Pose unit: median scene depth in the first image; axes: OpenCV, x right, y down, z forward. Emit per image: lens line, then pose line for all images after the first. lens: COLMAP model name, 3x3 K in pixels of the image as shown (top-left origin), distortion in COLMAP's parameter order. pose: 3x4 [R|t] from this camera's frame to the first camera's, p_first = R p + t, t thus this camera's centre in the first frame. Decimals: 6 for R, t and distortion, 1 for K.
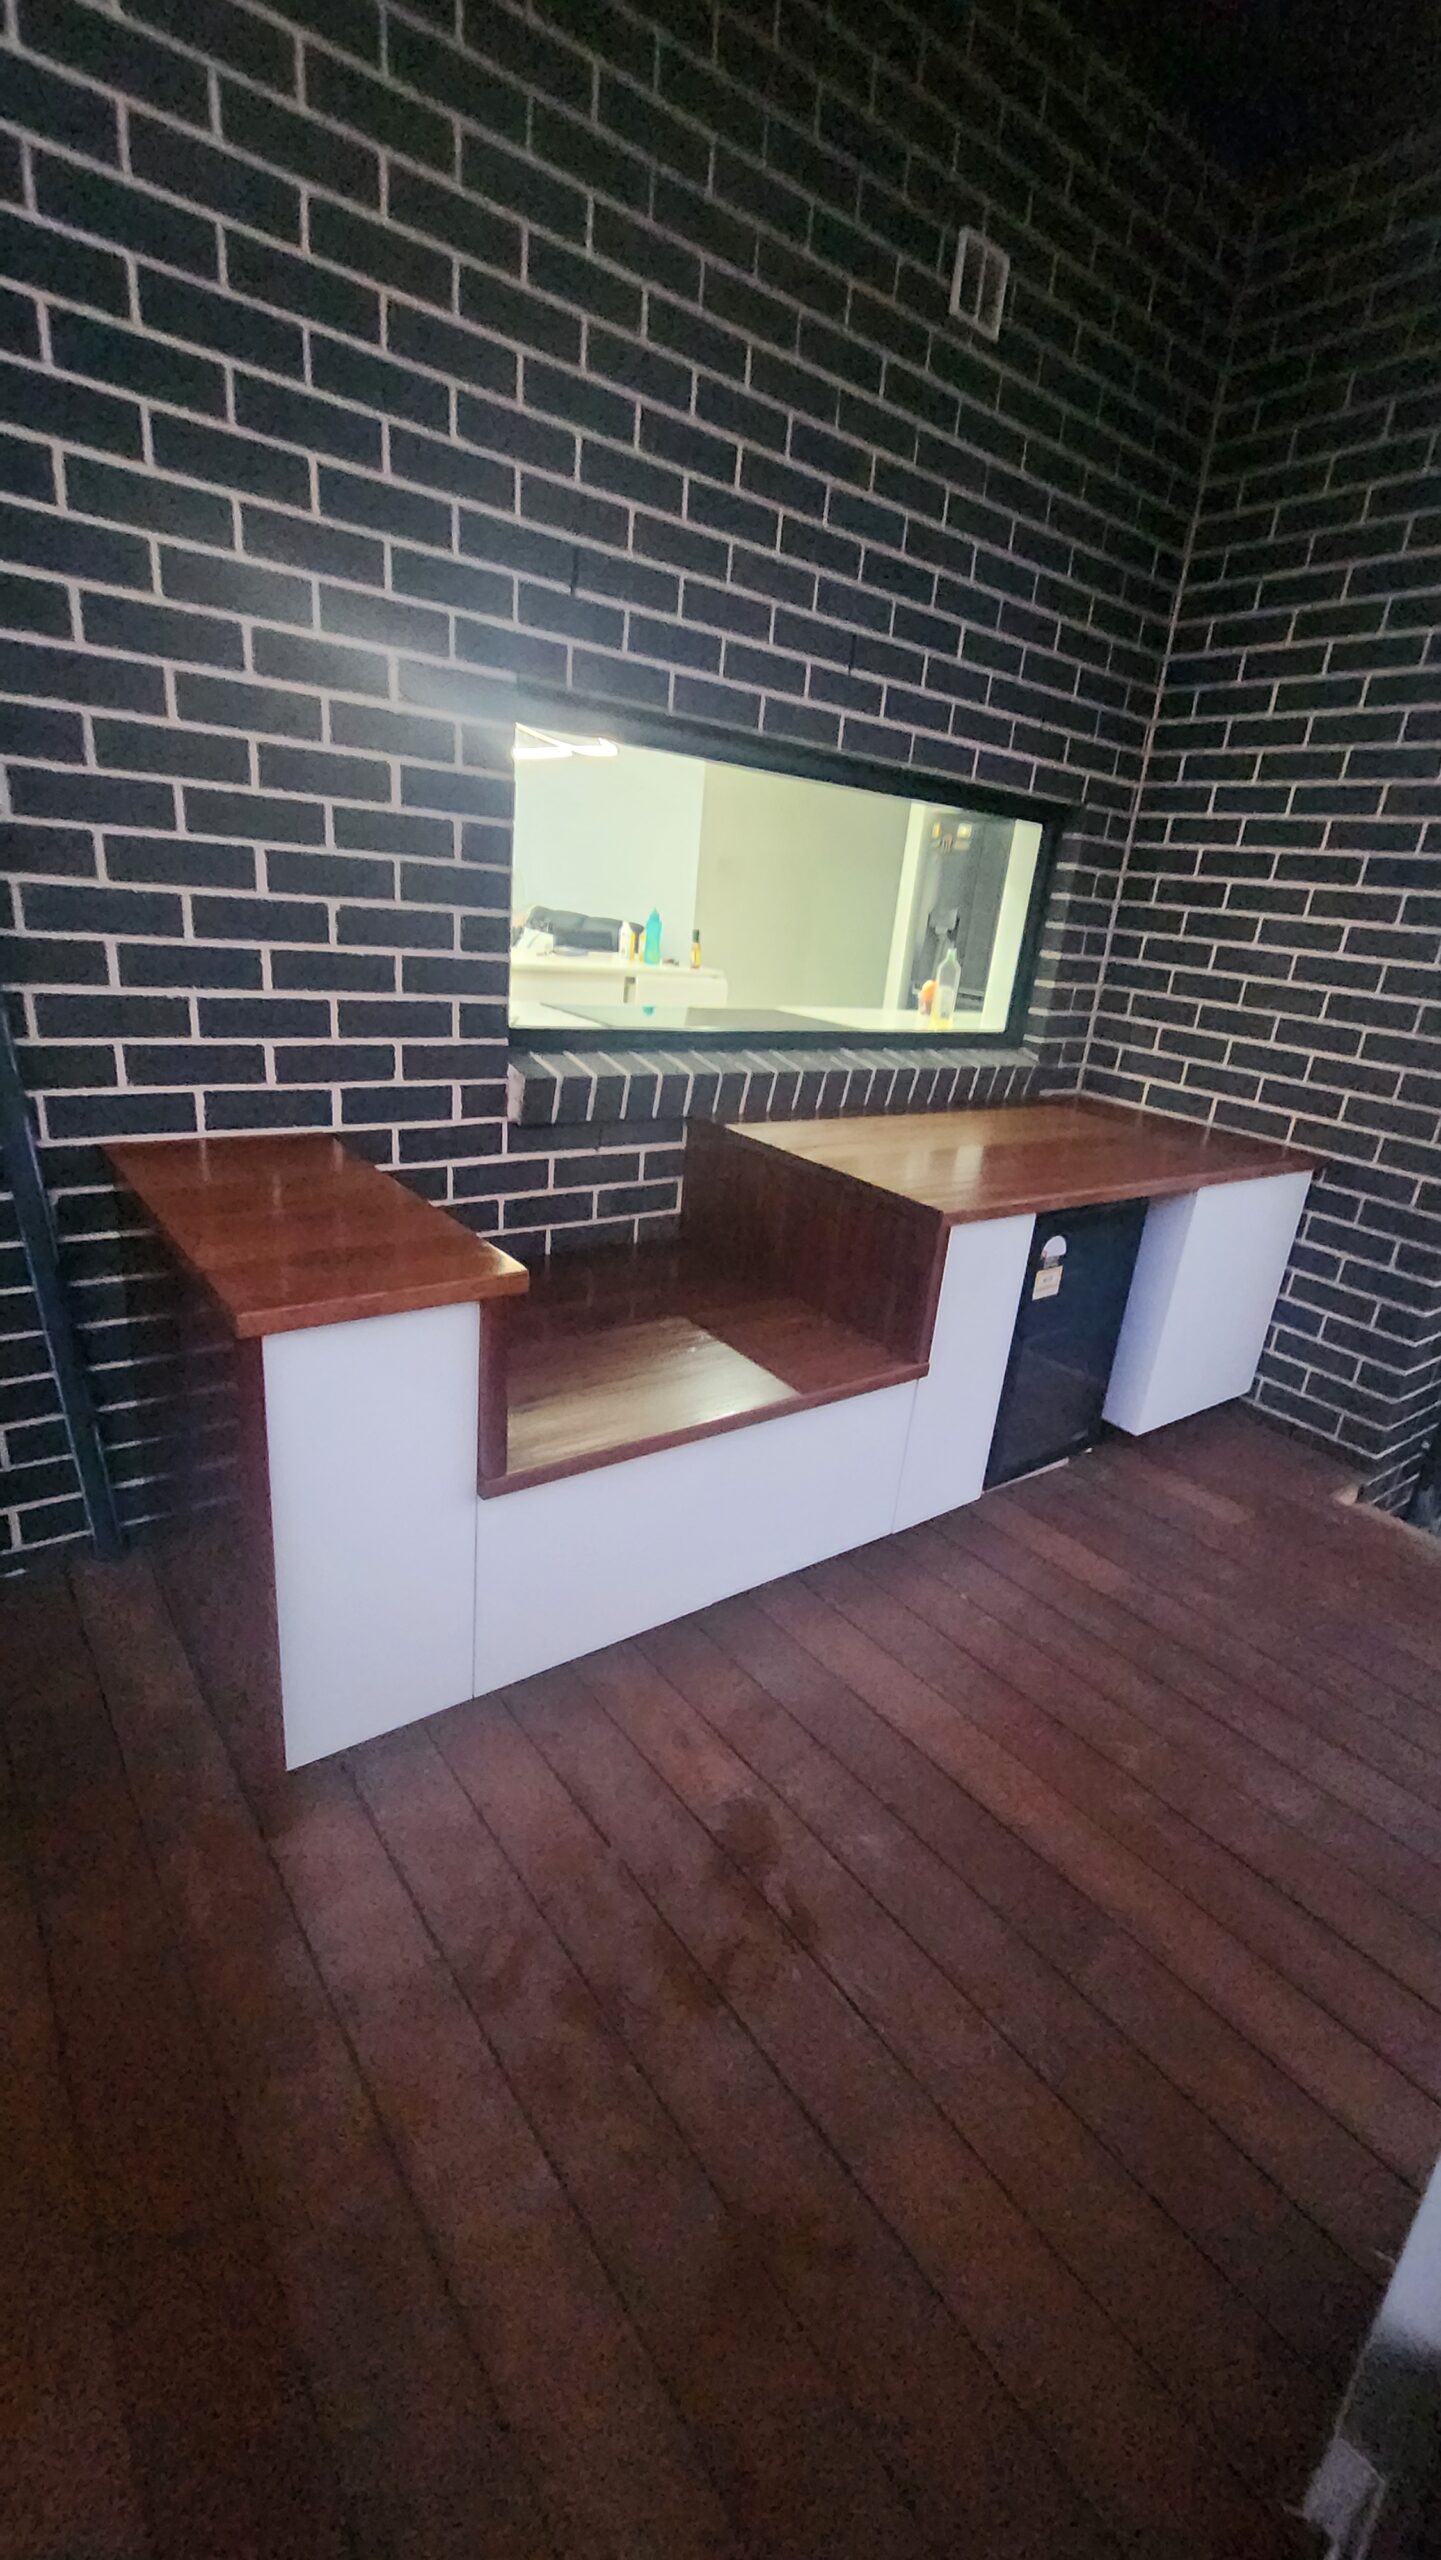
lens RADIAL K [[1039.9, 0, 728.6], [0, 1039.9, 1276.4], [0, 0, 1]] dist [0.000110, 0.000757]
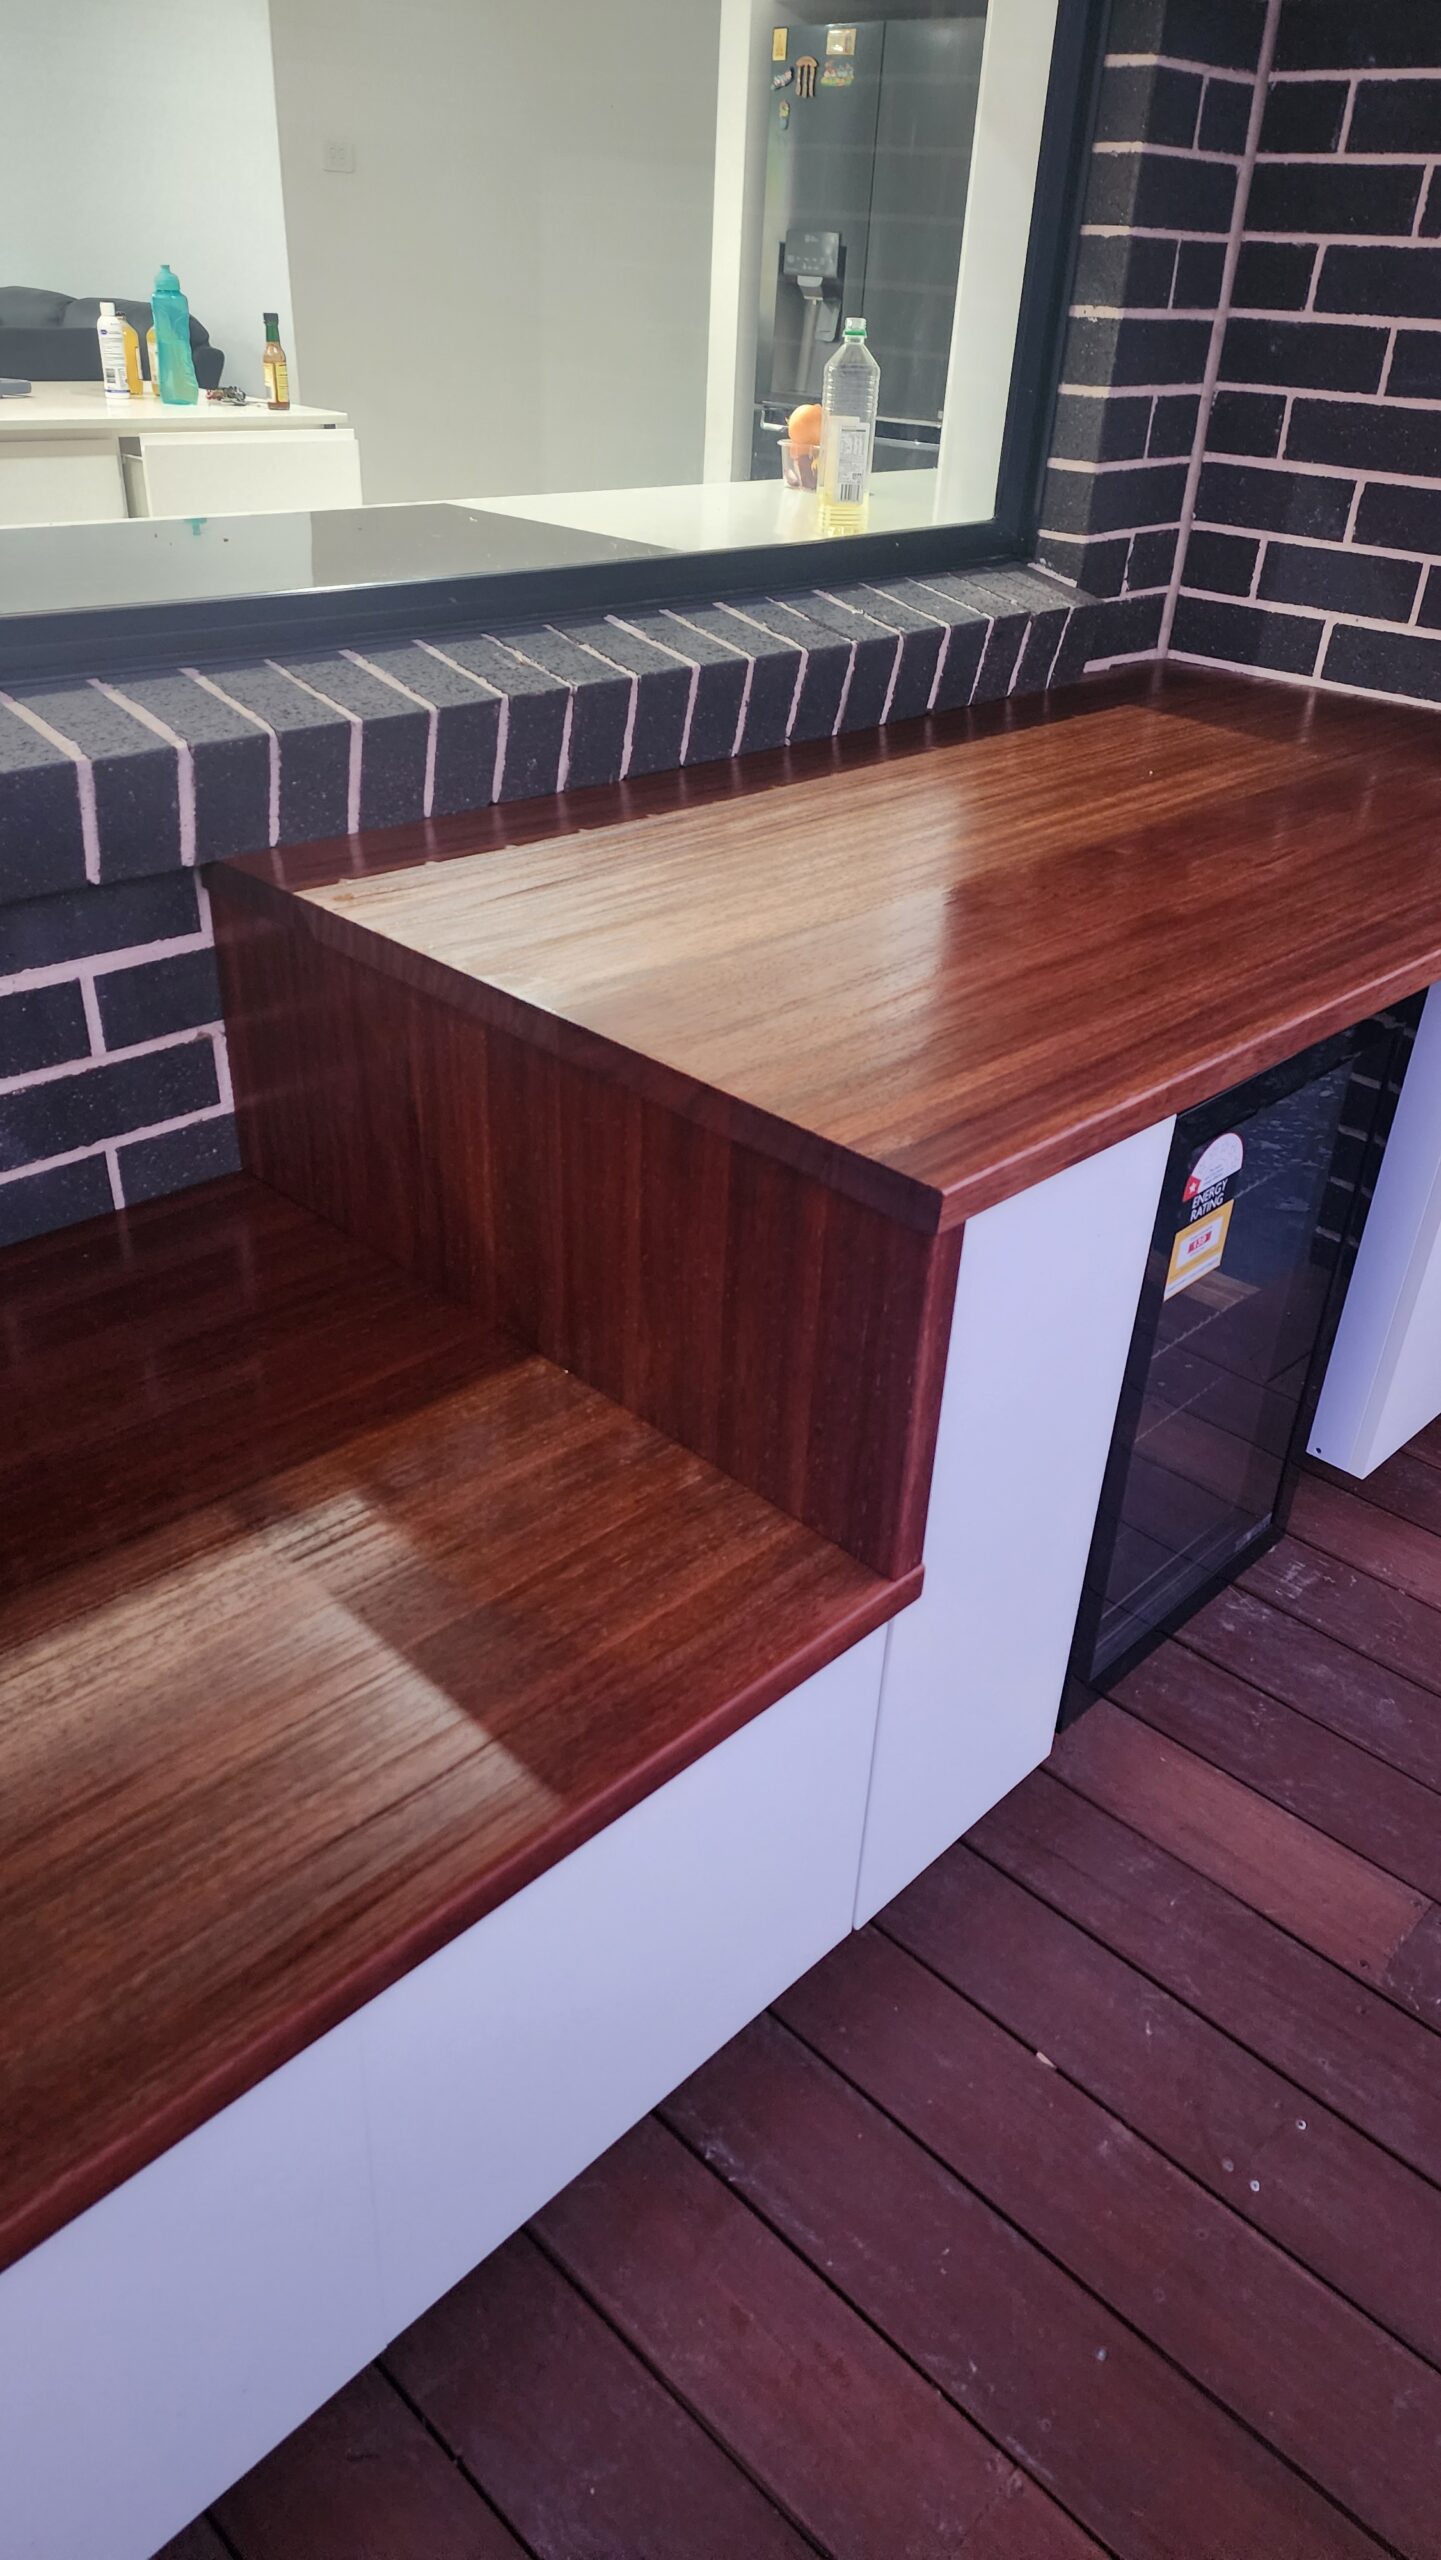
lens RADIAL K [[1733.2, 0, 711.3], [0, 1733.2, 1280.4], [0, 0, 1]] dist [0.044678, -0.005154]
pose [[0.987299, -0.123405, 0.100058, 0.045797], [0.102959, 0.976641, 0.188604, -0.085122], [-0.120996, -0.175907, 0.976943, 0.279875]]
